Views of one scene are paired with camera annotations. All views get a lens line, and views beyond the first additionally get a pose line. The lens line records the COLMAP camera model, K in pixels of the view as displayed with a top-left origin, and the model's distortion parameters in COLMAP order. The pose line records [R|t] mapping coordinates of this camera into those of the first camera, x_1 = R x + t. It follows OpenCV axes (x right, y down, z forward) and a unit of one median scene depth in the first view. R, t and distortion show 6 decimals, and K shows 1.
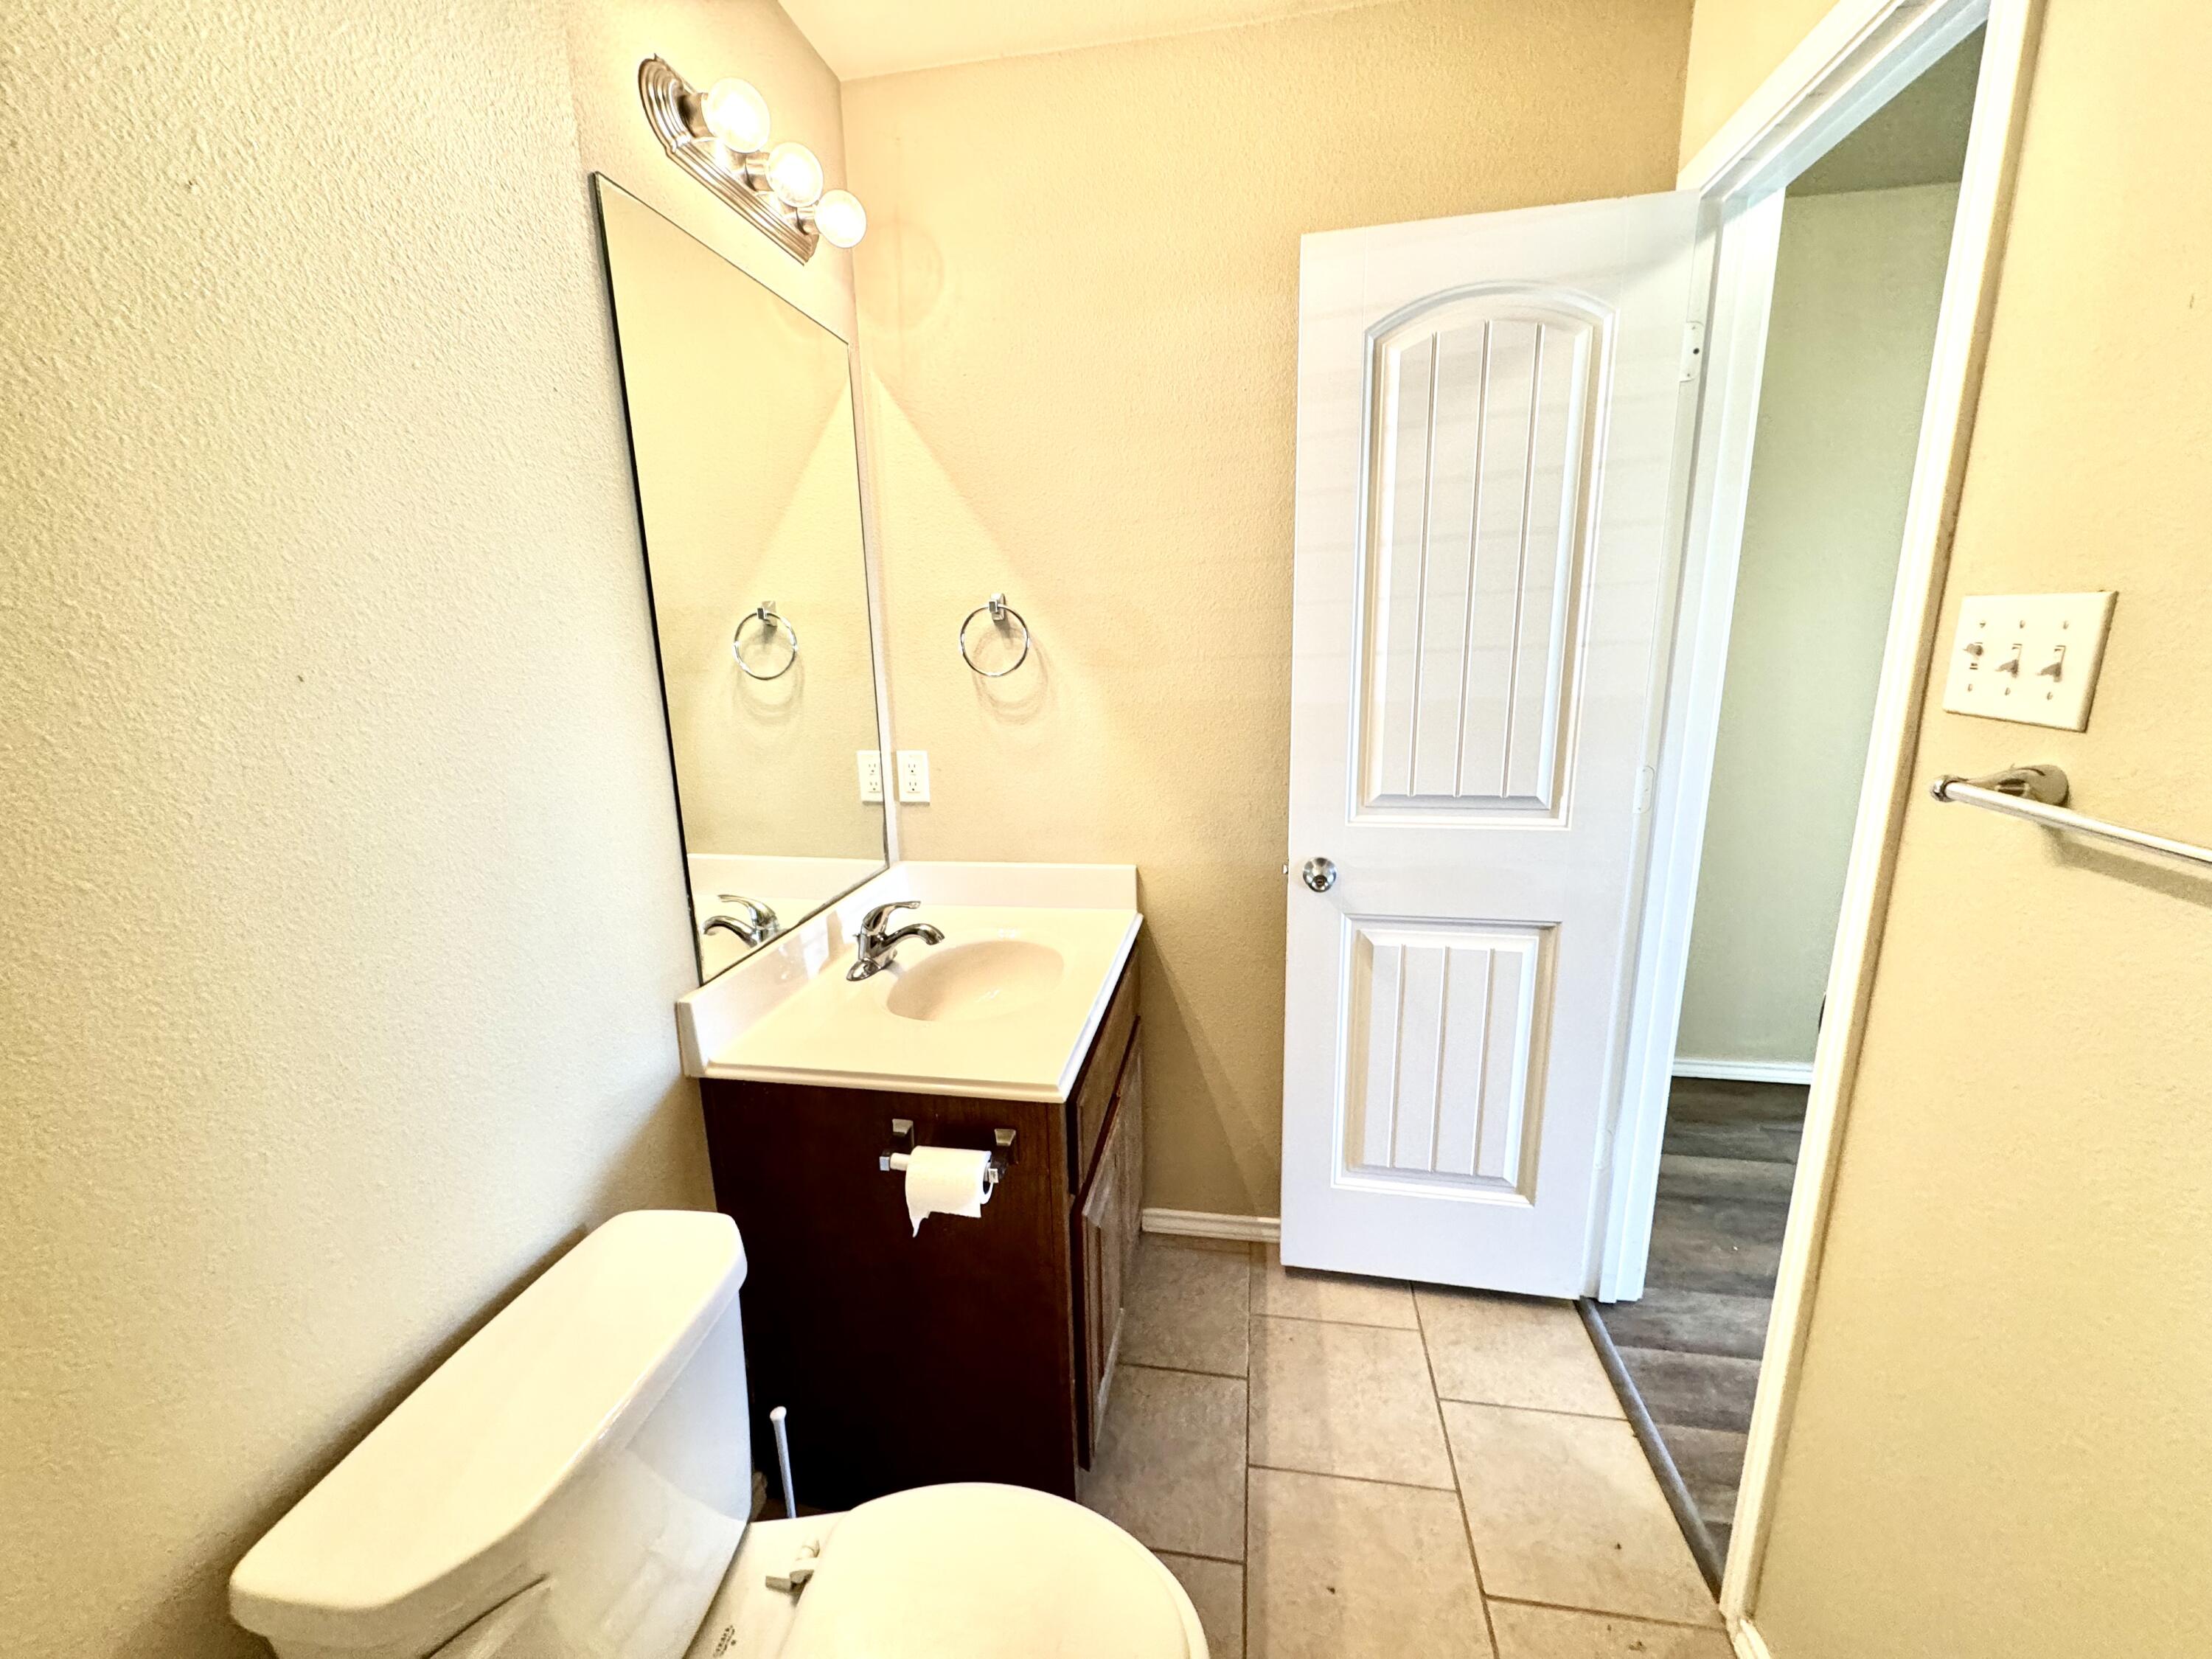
lens RADIAL K [[875.8, 0, 1106.9], [0, 875.8, 830.0], [0, 0, 1]] dist [-0.002661, 0.000359]
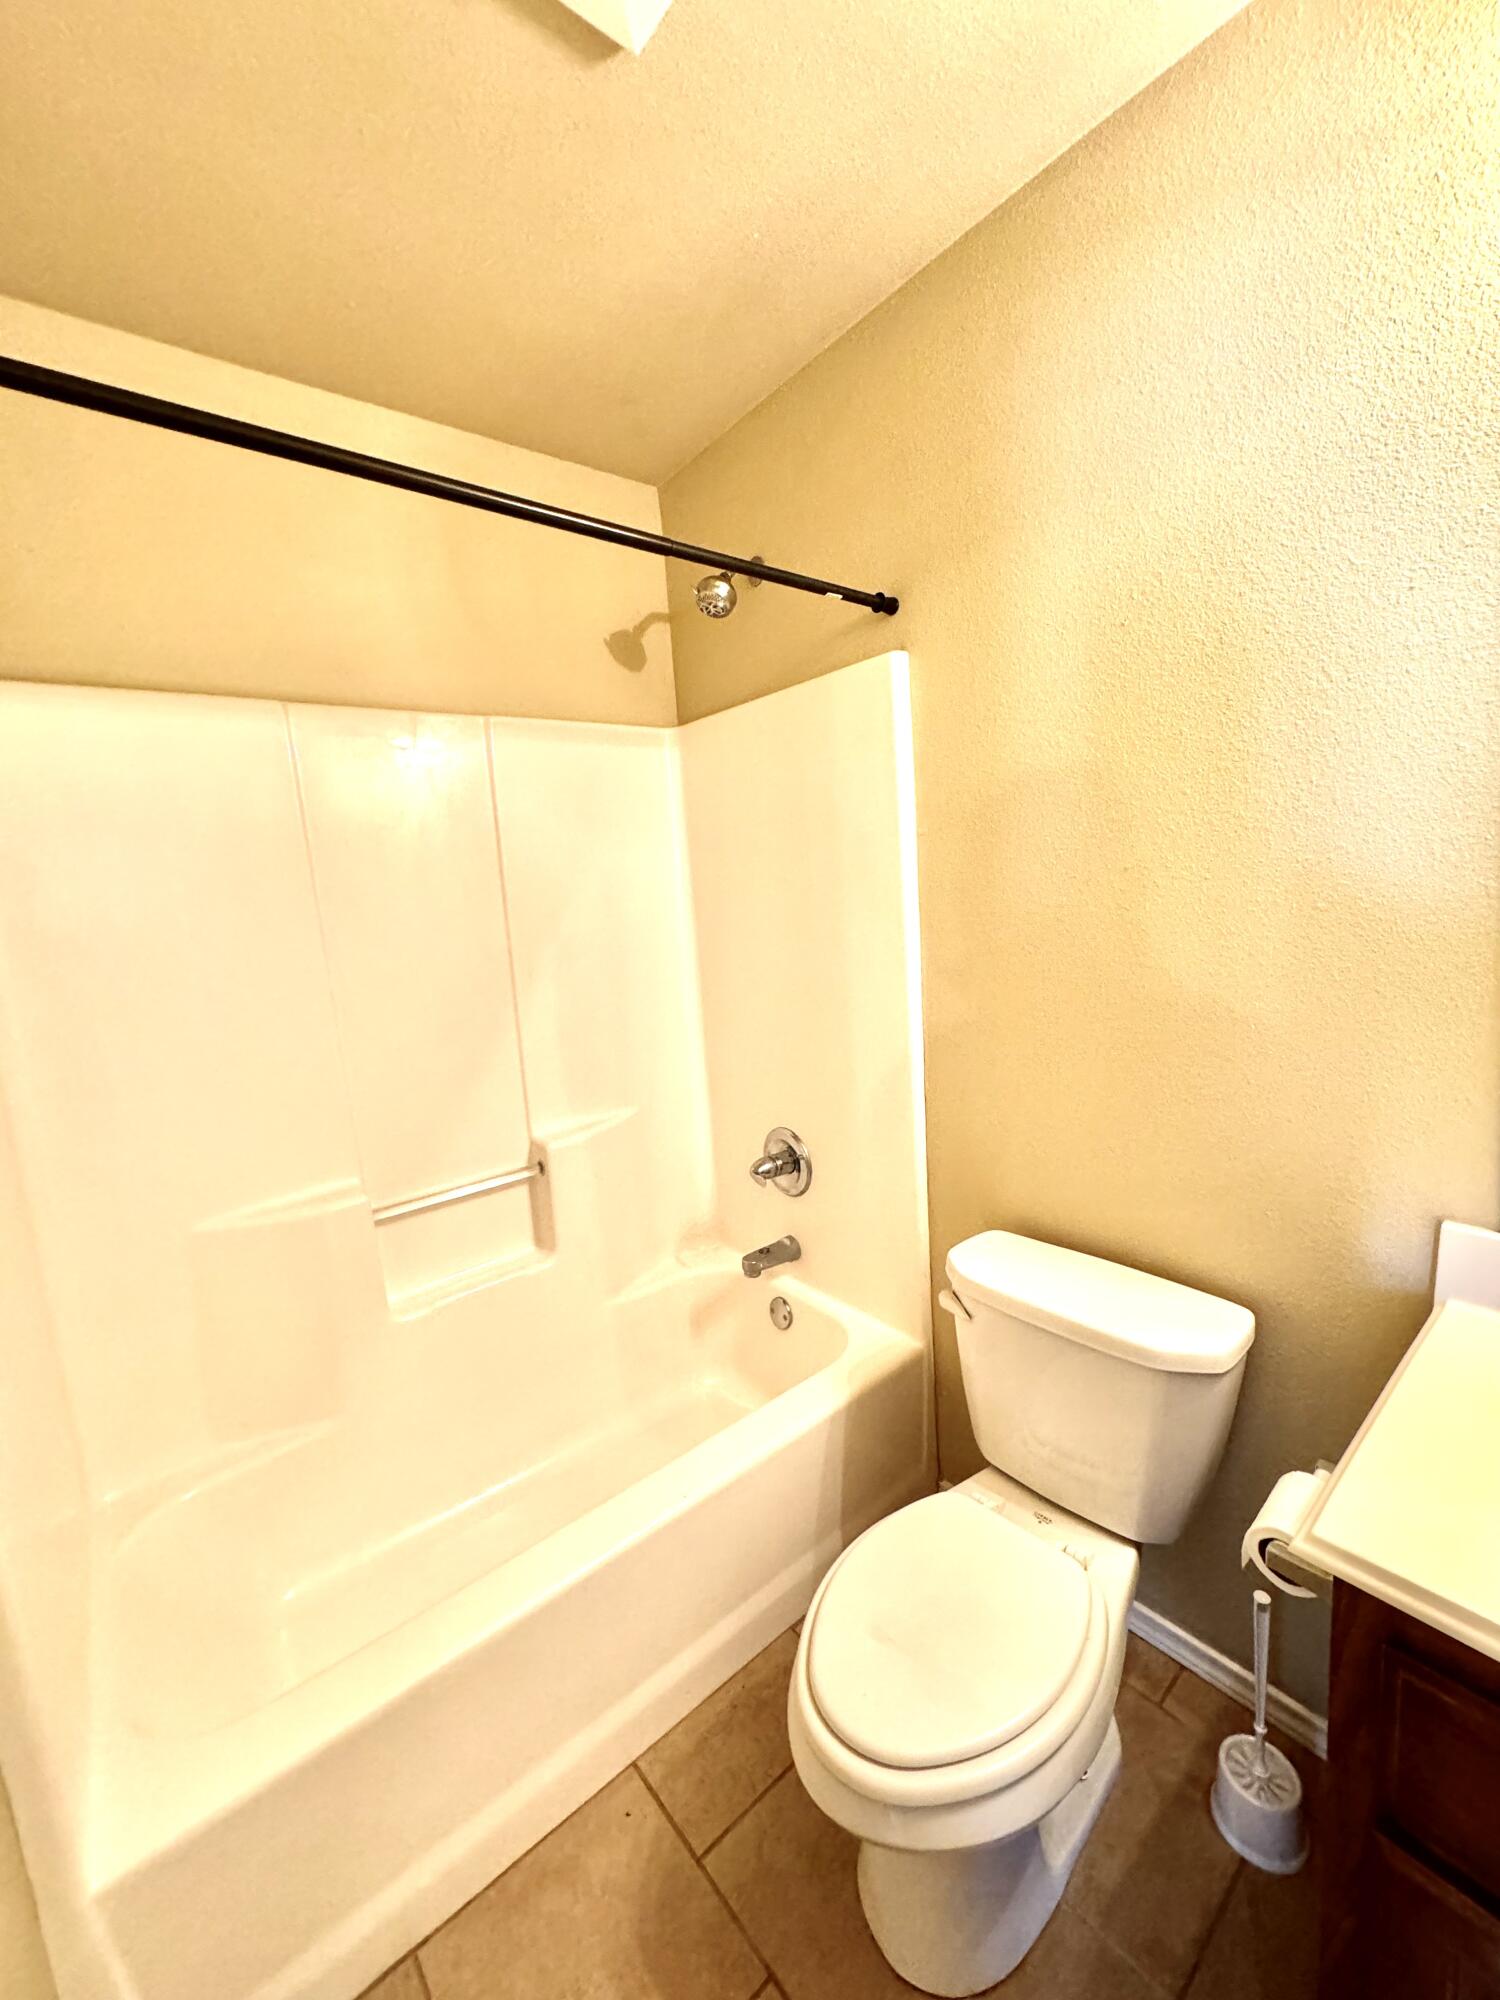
lens RADIAL K [[791.9, 0, 750.0], [0, 791.9, 1000.0], [0, 0, 1]] dist [-0.002661, 0.000359]
pose [[-0.647696, 0.180970, -0.740094, 0.734562], [-0.082984, 0.948846, 0.304639, -0.287949], [0.757366, 0.258729, -0.599547, 1.212450]]
